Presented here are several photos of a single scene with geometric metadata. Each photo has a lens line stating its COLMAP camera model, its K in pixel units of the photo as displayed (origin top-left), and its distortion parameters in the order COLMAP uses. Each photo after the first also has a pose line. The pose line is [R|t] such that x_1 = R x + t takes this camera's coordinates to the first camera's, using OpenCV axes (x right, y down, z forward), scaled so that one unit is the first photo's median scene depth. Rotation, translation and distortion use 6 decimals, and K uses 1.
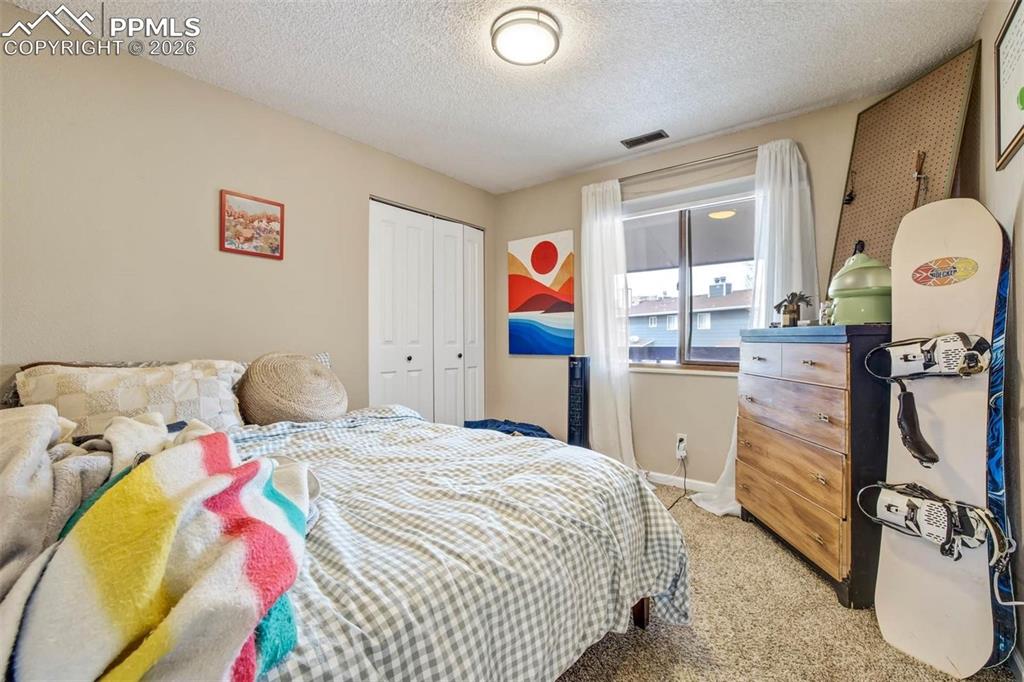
lens RADIAL K [[443.7, 0, 512.5], [0, 443.7, 342.4], [0, 0, 1]] dist [-0.027517, 0.010604]
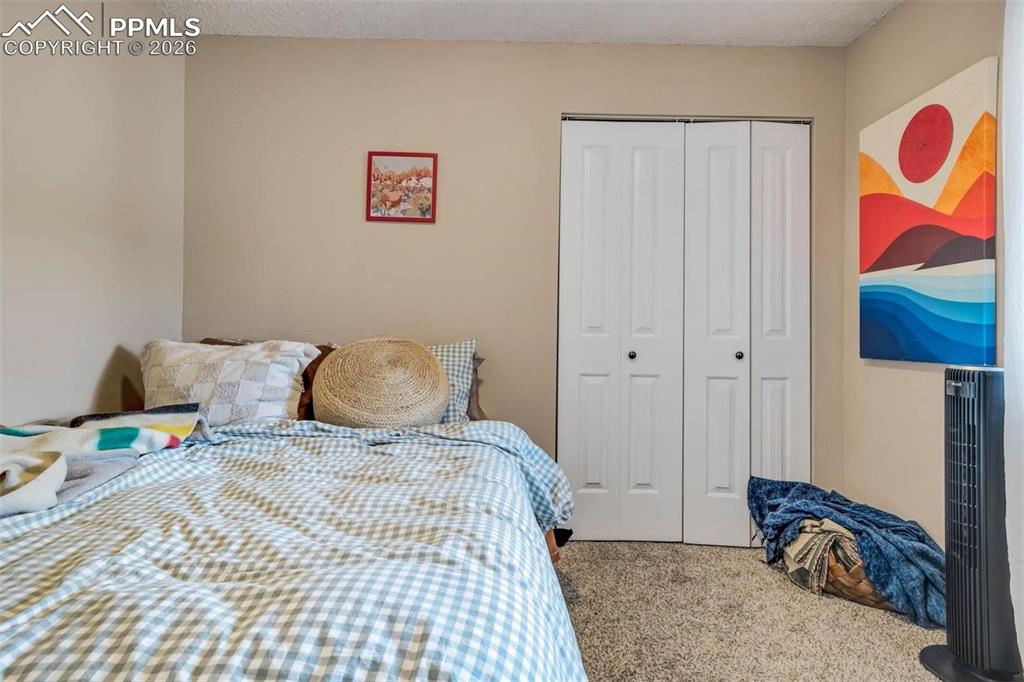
lens RADIAL K [[569.9, 0, 504.4], [0, 569.9, 315.7], [0, 0, 1]] dist [0.021497, 0.001436]
pose [[0.632225, -0.008668, -0.774736, 0.330092], [-0.020925, 0.999382, -0.028257, 0.008107], [0.774502, 0.034076, 0.631653, 0.404203]]
